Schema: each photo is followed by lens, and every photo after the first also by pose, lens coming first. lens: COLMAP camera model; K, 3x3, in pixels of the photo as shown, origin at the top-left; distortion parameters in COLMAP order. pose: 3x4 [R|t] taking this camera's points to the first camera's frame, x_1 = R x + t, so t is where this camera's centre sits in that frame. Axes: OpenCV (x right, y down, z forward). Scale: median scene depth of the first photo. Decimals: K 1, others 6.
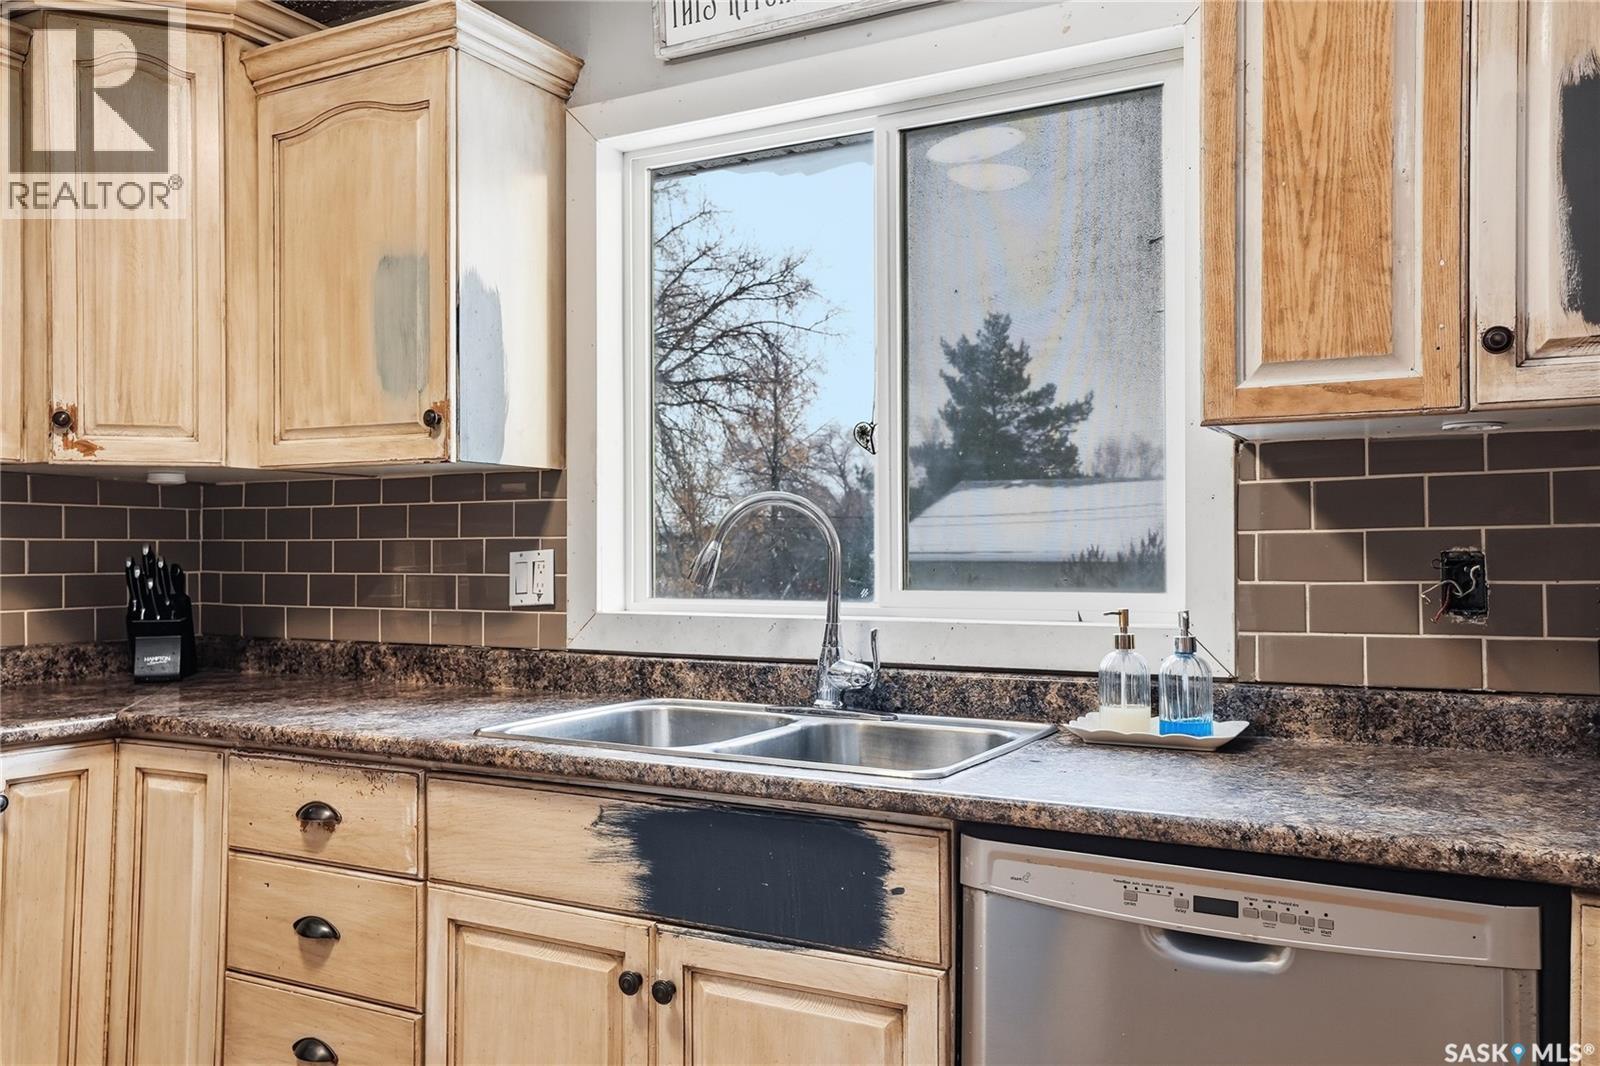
lens RADIAL K [[1240.5, 0, 801.2], [0, 1240.5, 559.2], [0, 0, 1]] dist [0.009984, 0.004447]
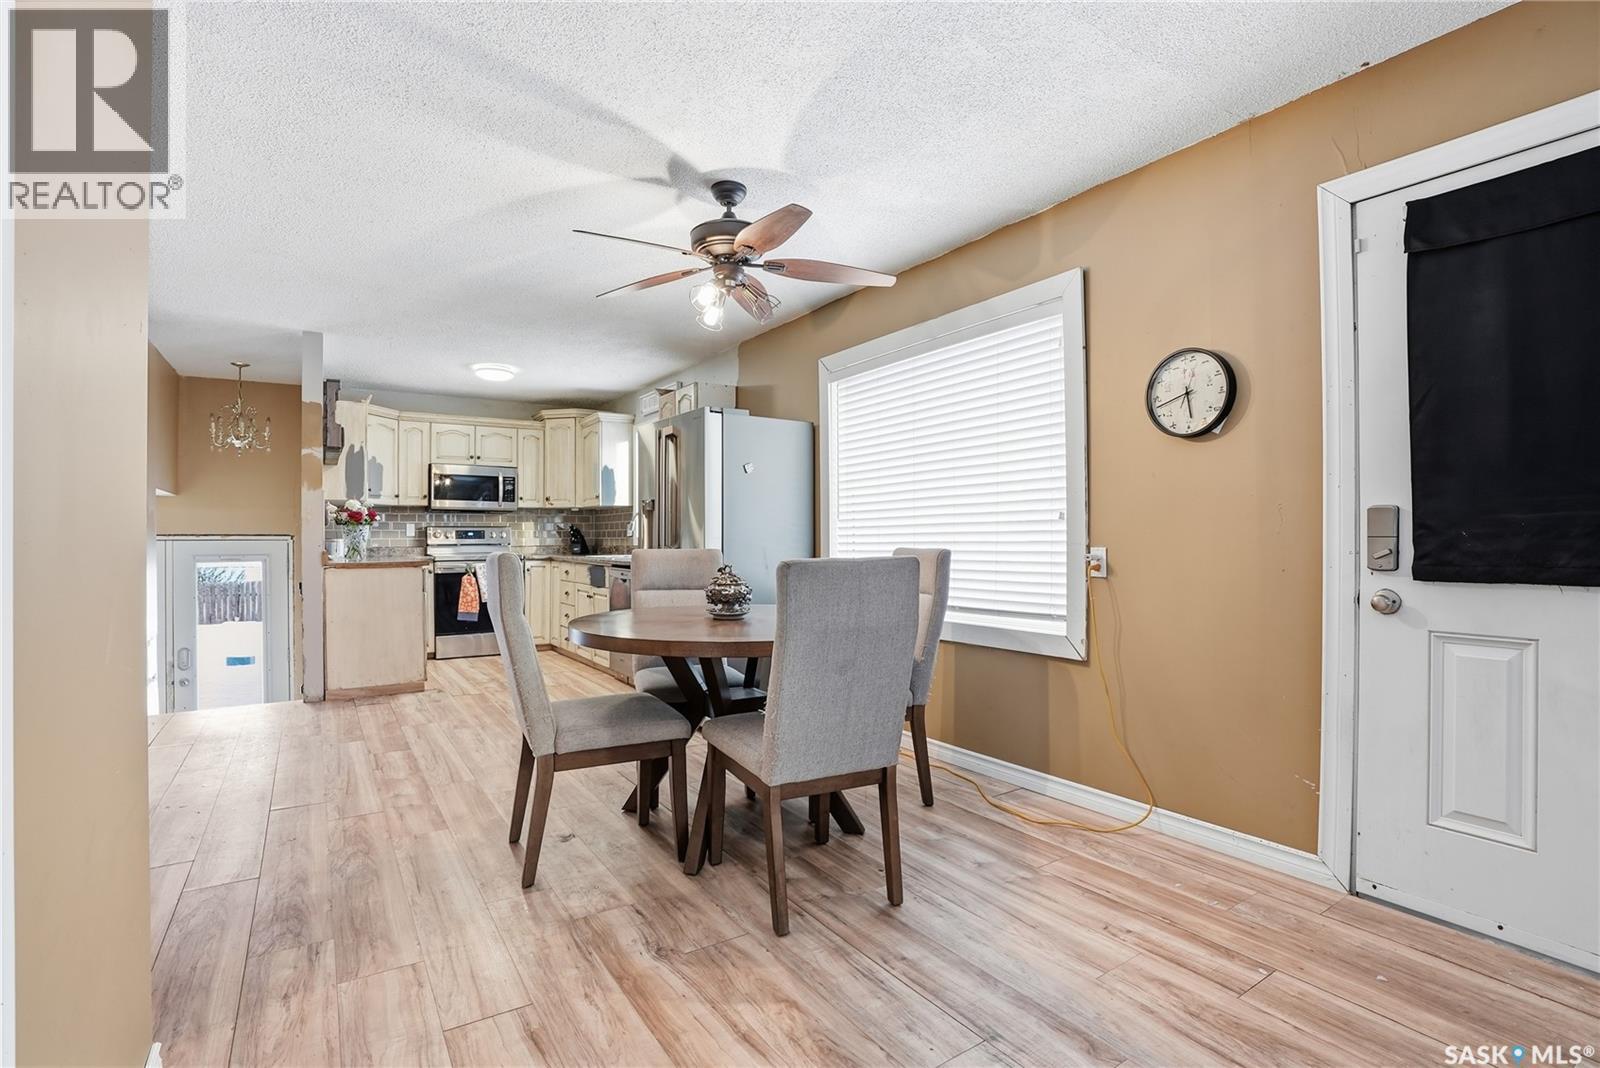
lens RADIAL K [[751.4, 0, 795.8], [0, 751.4, 538.8], [0, 0, 1]] dist [-0.072186, 0.027520]
pose [[0.878573, -0.003516, -0.477595, 2.344178], [0.004954, 0.999986, 0.001752, 0.066864], [0.477582, -0.003905, 0.878578, -1.592924]]
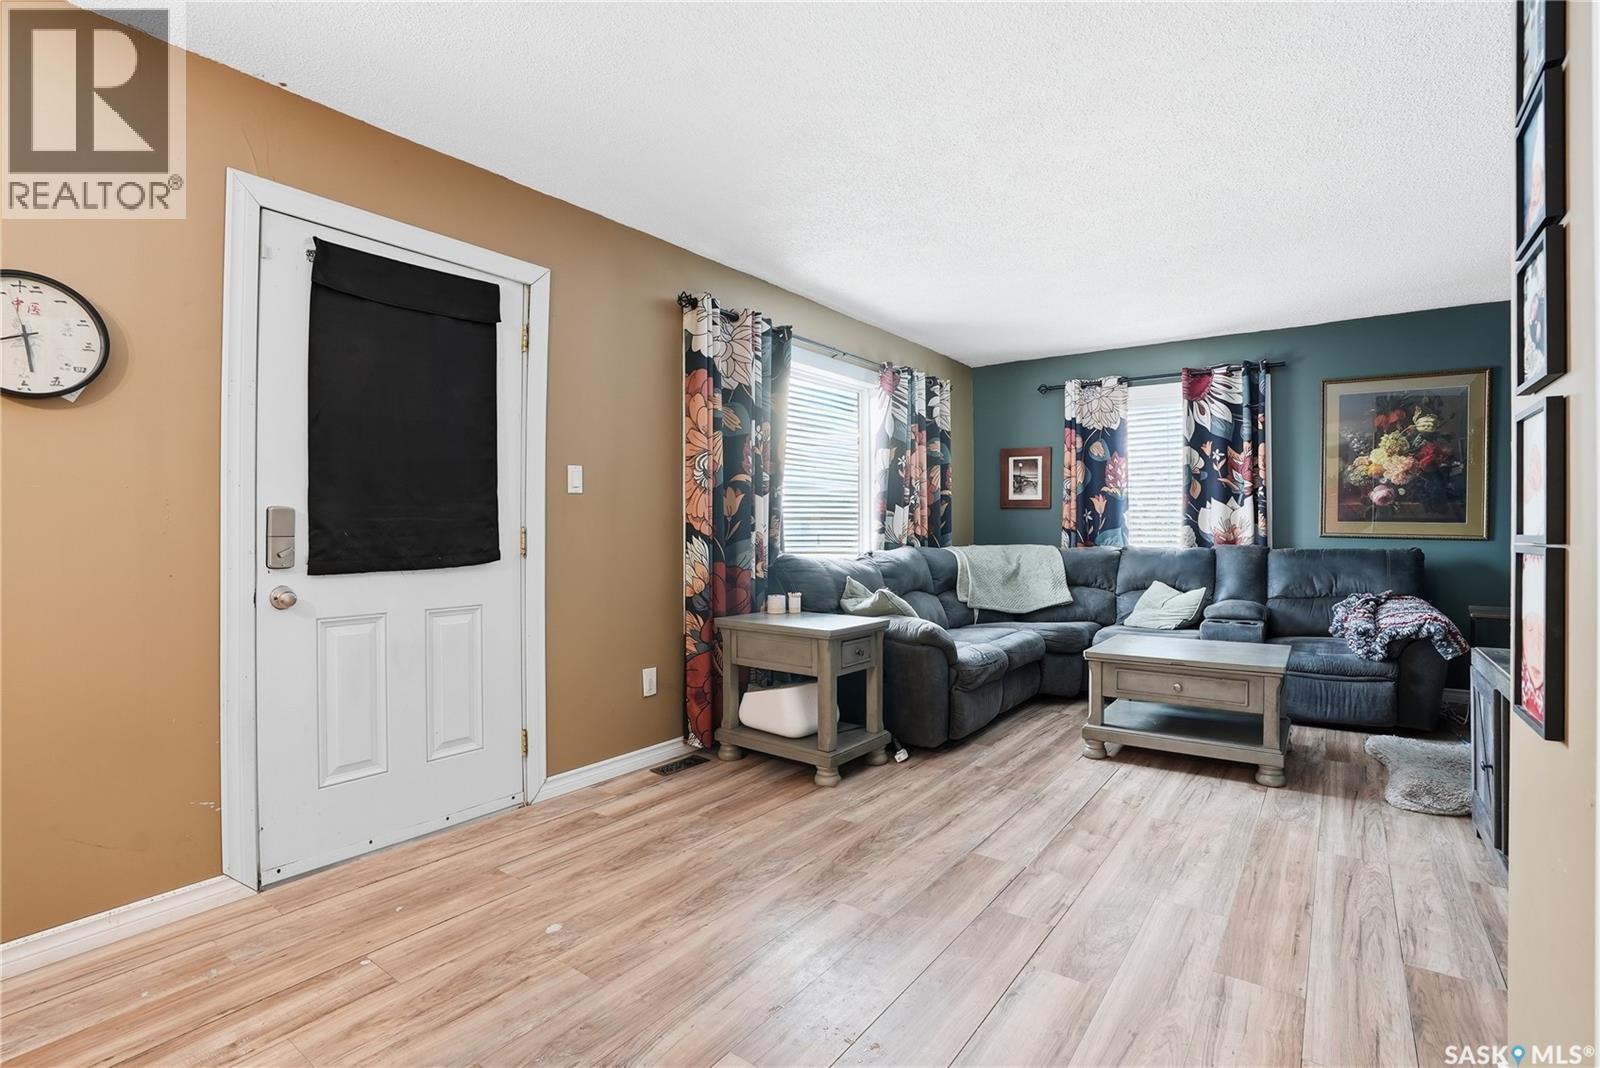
lens RADIAL K [[759.0, 0, 795.1], [0, 759.0, 529.4], [0, 0, 1]] dist [-0.074295, 0.028864]
pose [[0.143038, -0.006760, 0.989694, 1.492044], [0.002117, 0.999976, 0.006524, 0.051970], [-0.989715, 0.001162, 0.143049, -1.154386]]
